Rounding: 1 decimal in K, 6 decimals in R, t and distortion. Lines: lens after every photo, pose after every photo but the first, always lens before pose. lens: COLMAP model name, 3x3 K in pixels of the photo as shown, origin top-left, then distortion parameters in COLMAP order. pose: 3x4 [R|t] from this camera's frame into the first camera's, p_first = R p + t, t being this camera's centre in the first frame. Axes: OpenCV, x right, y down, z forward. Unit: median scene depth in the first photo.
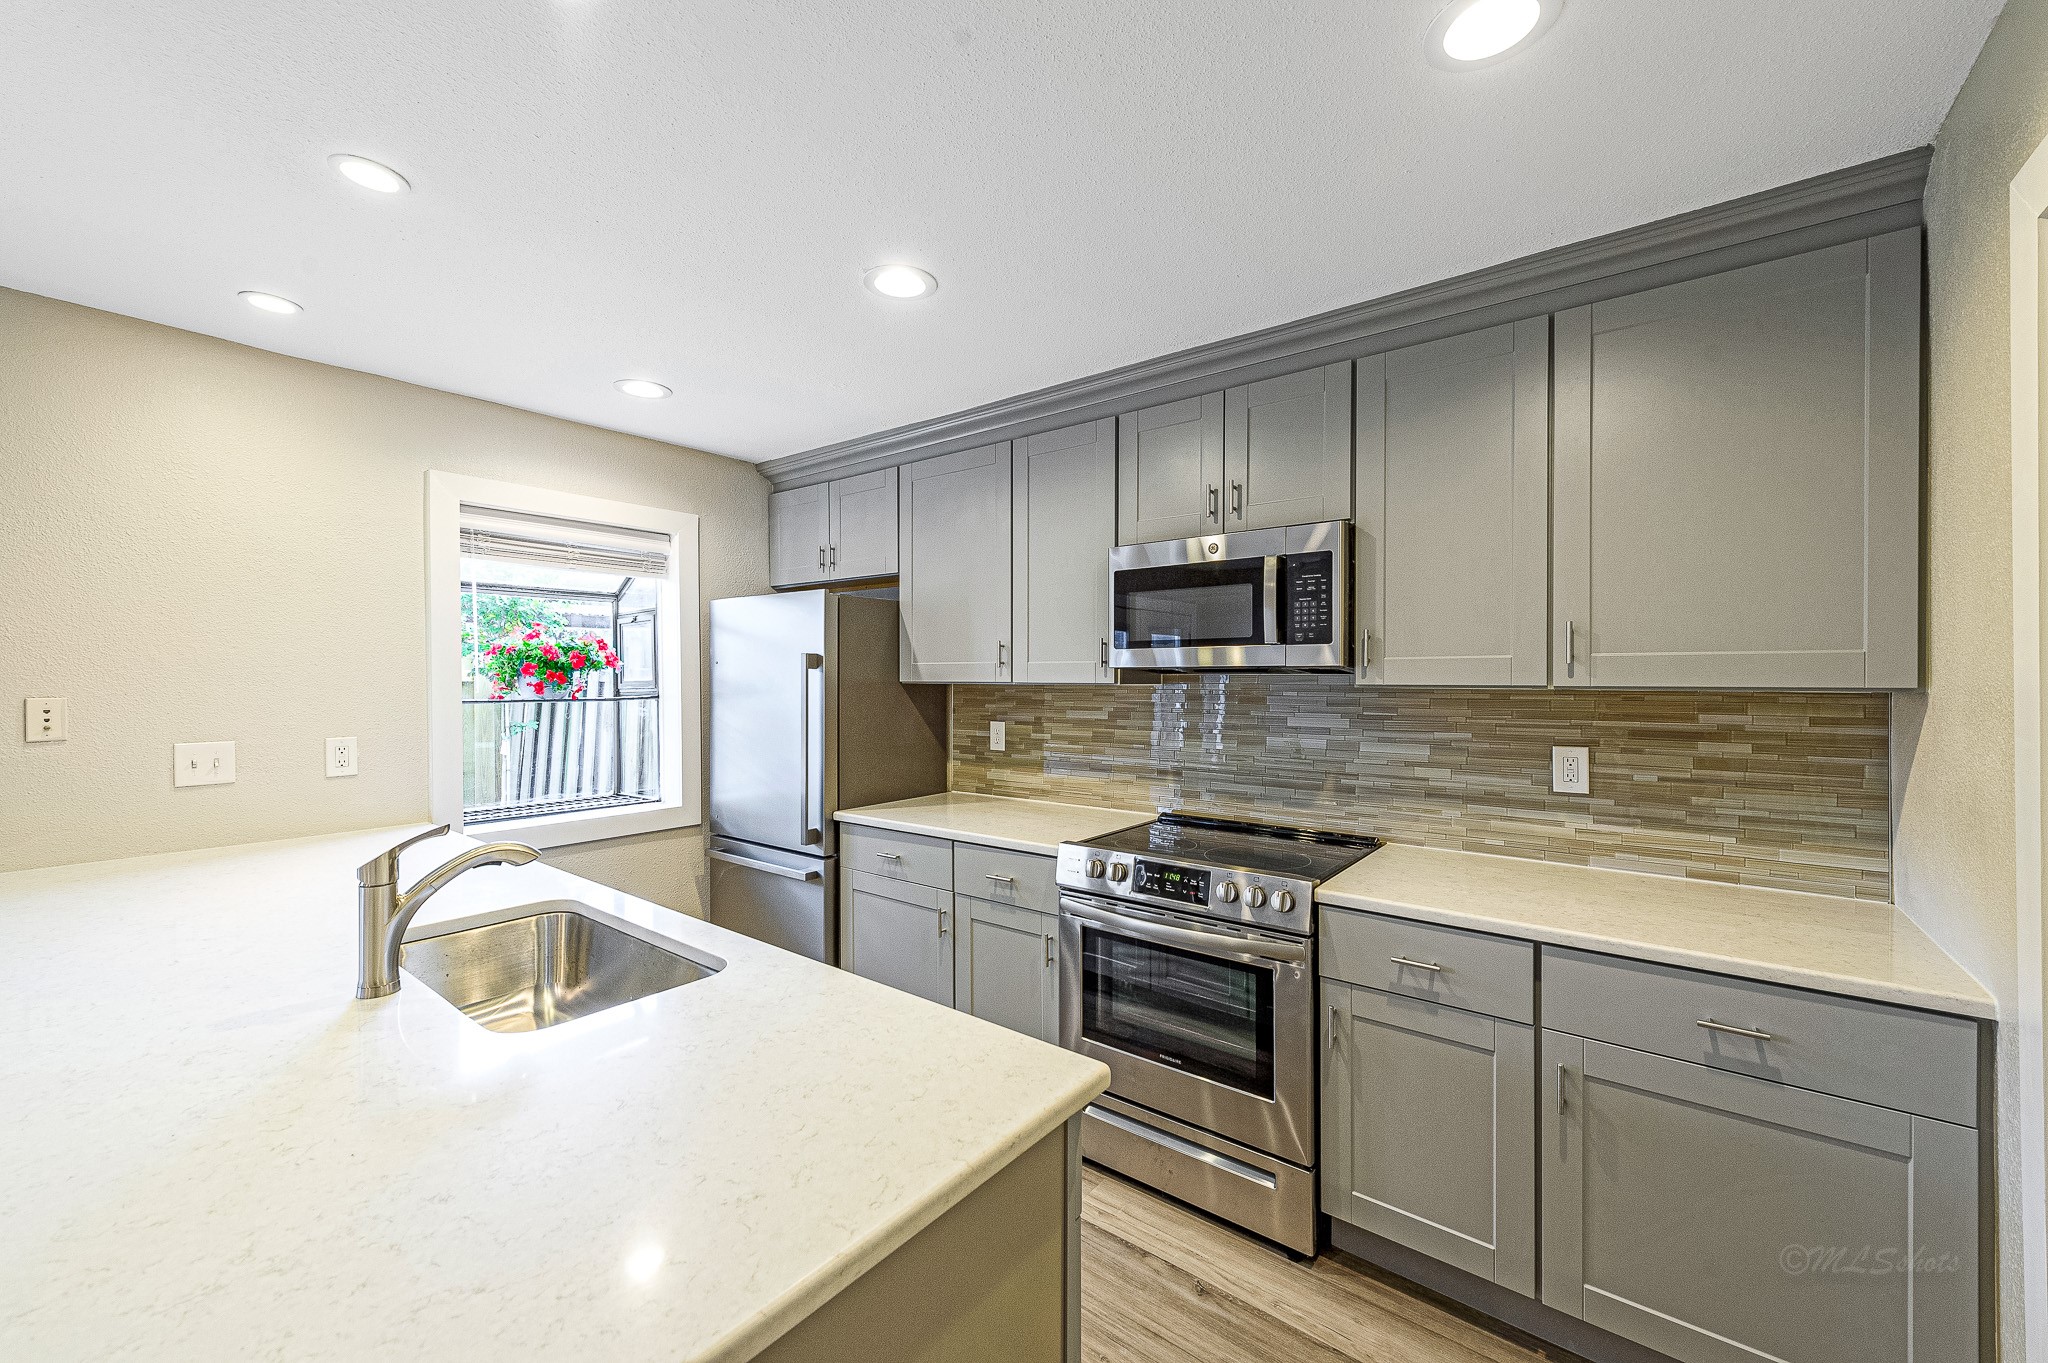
lens RADIAL K [[810.1, 0, 1017.0], [0, 810.1, 676.8], [0, 0, 1]] dist [0.010106, -0.002692]
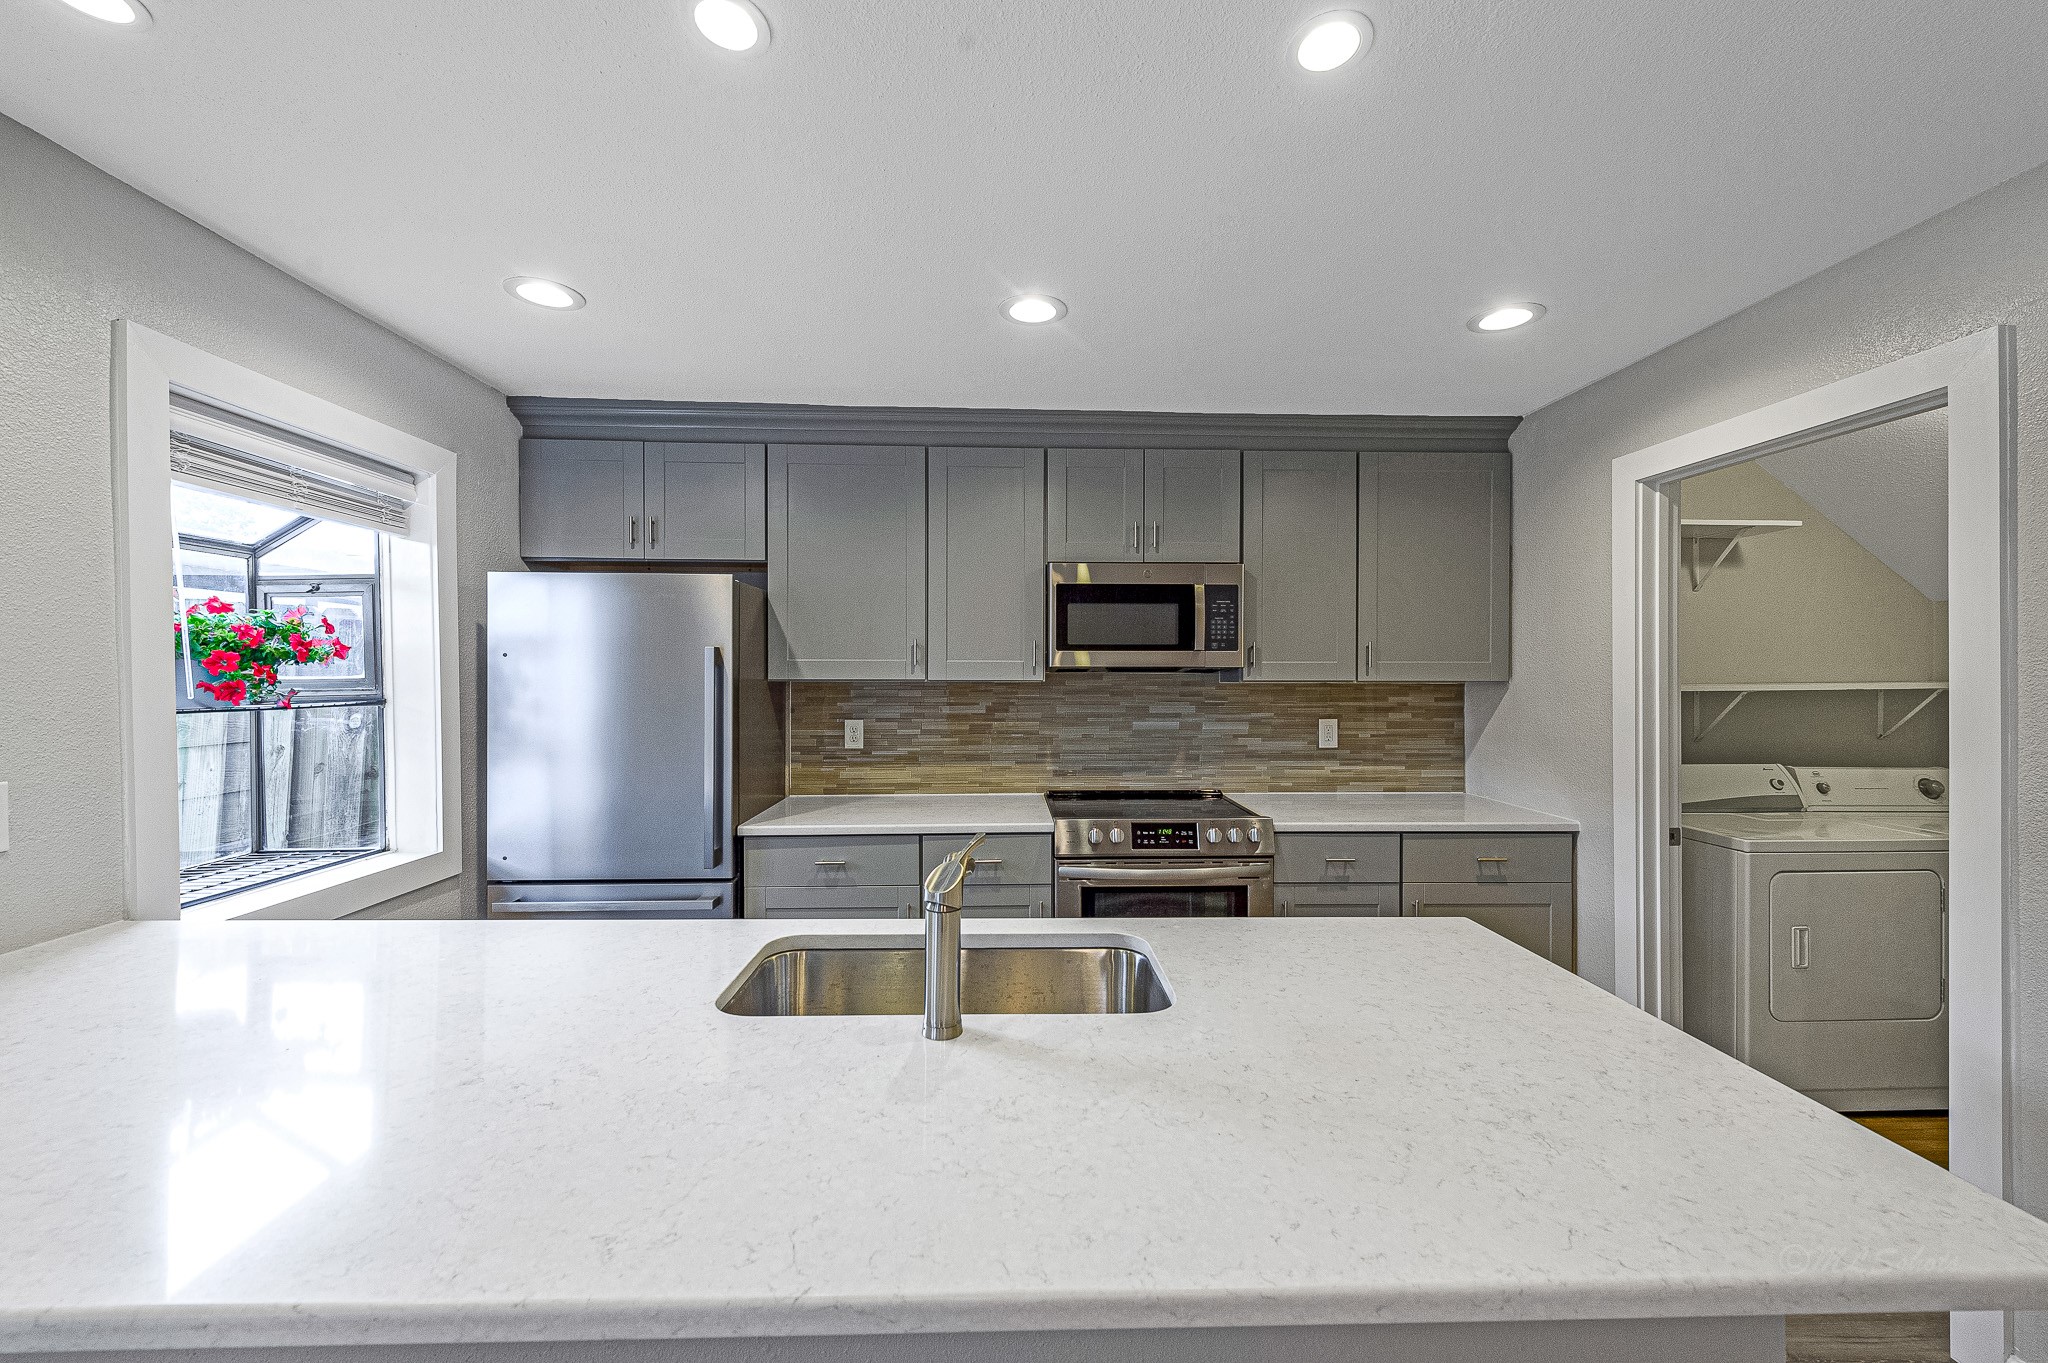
lens RADIAL K [[810.1, 0, 1025.5], [0, 810.1, 676.7], [0, 0, 1]] dist [0.010106, -0.002692]
pose [[0.761071, 0.000550, 0.648668, -0.614085], [-0.001619, 0.999998, 0.001052, 0.001791], [-0.648667, -0.001850, 0.761071, 0.133641]]
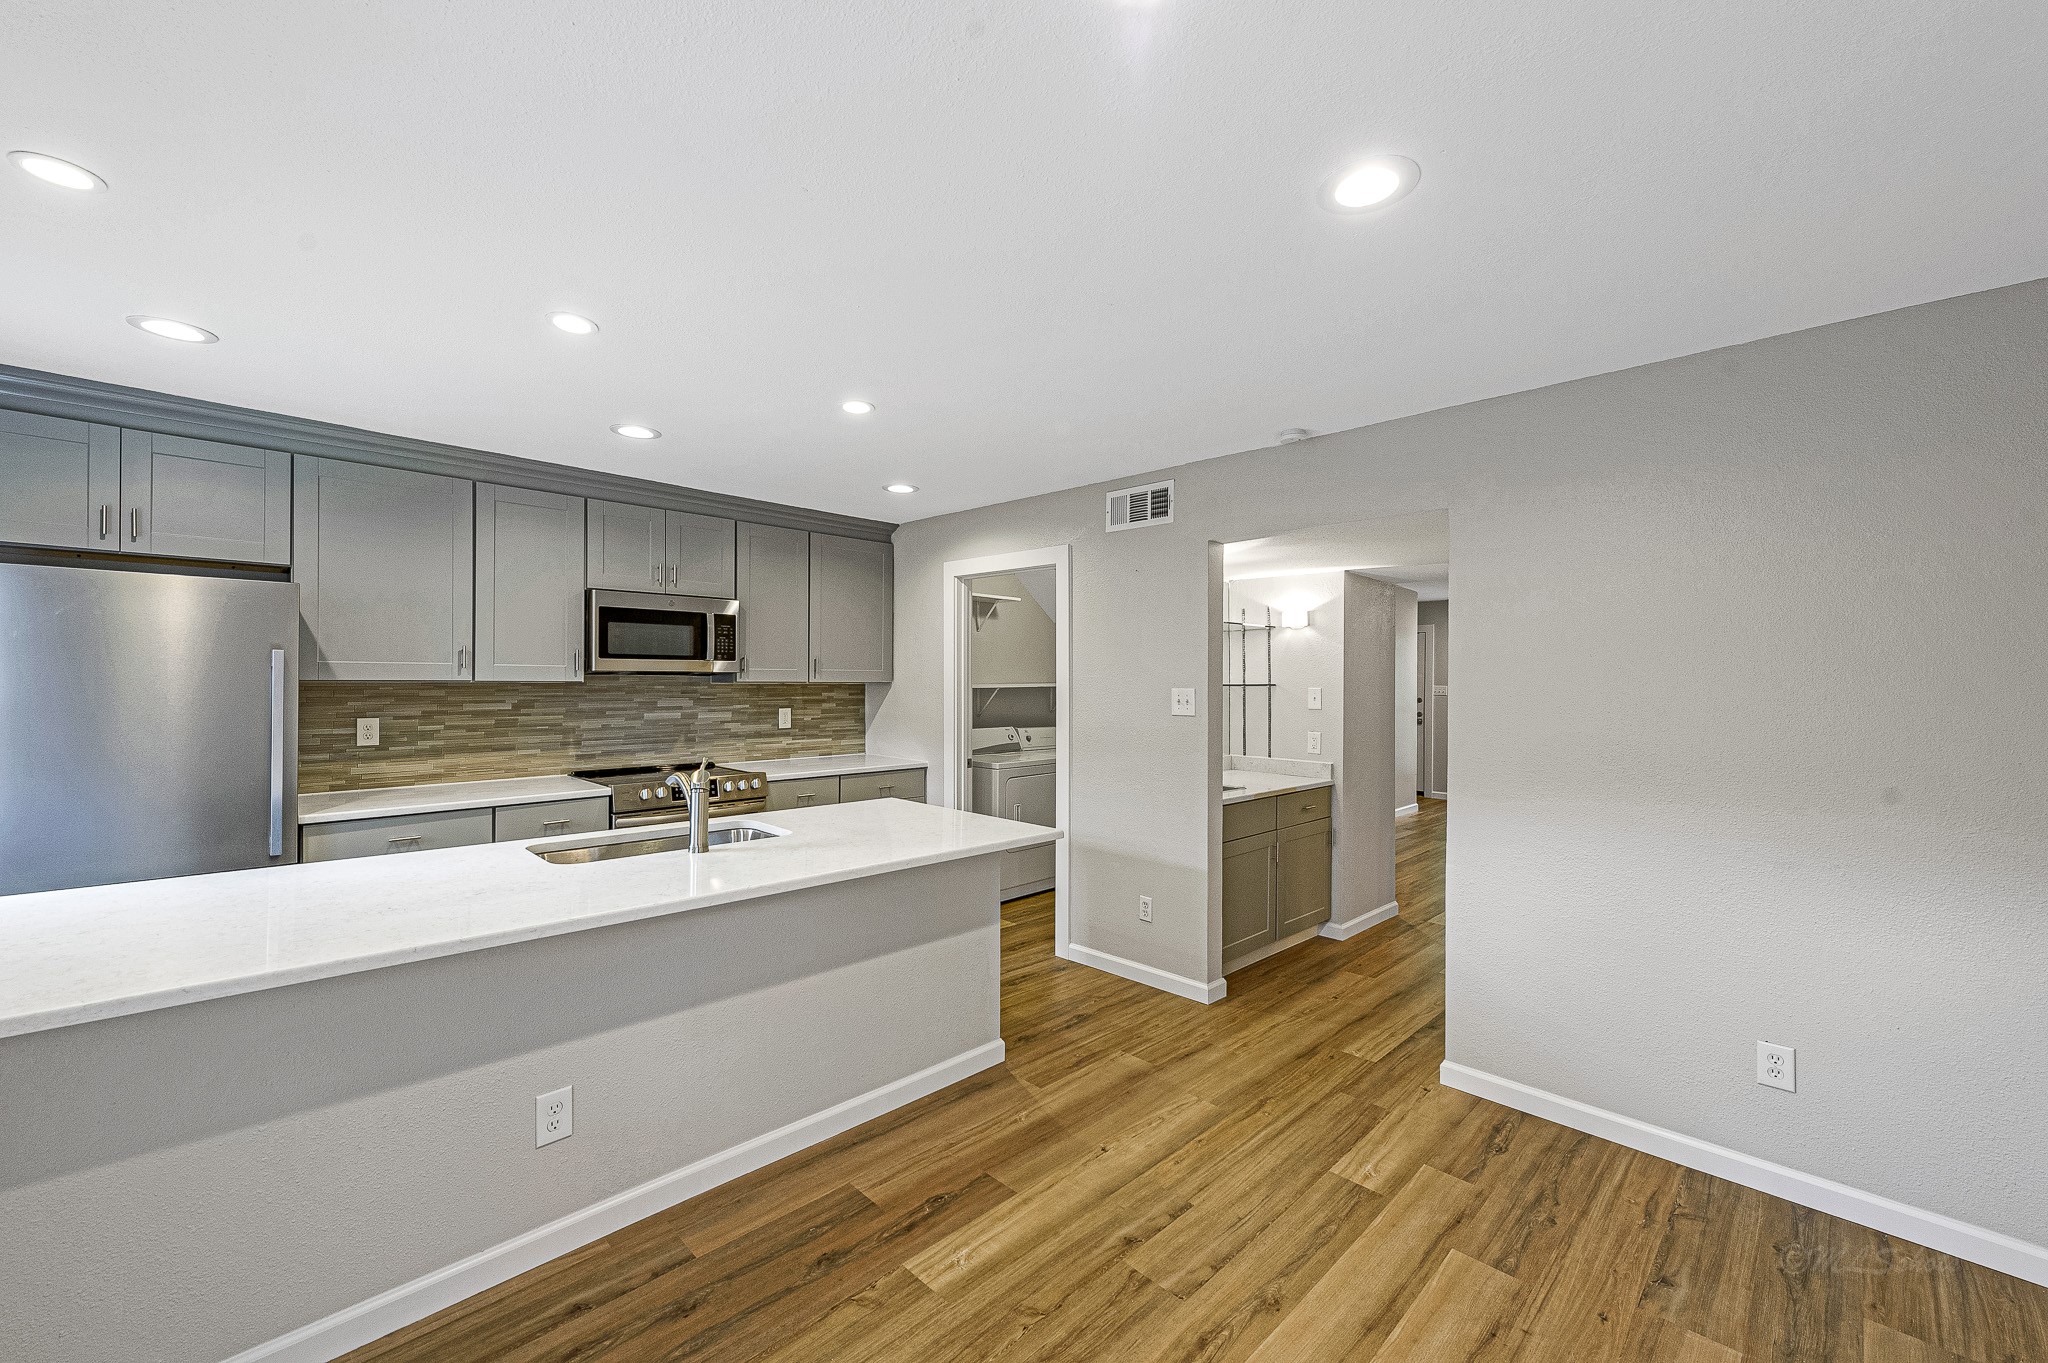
lens RADIAL K [[810.1, 0, 1023.1], [0, 810.1, 675.0], [0, 0, 1]] dist [0.010106, -0.002692]
pose [[0.115854, 0.008024, 0.993234, -1.179625], [-0.005443, 0.999957, -0.007443, 0.003326], [-0.993251, -0.004544, 0.115893, 0.042916]]
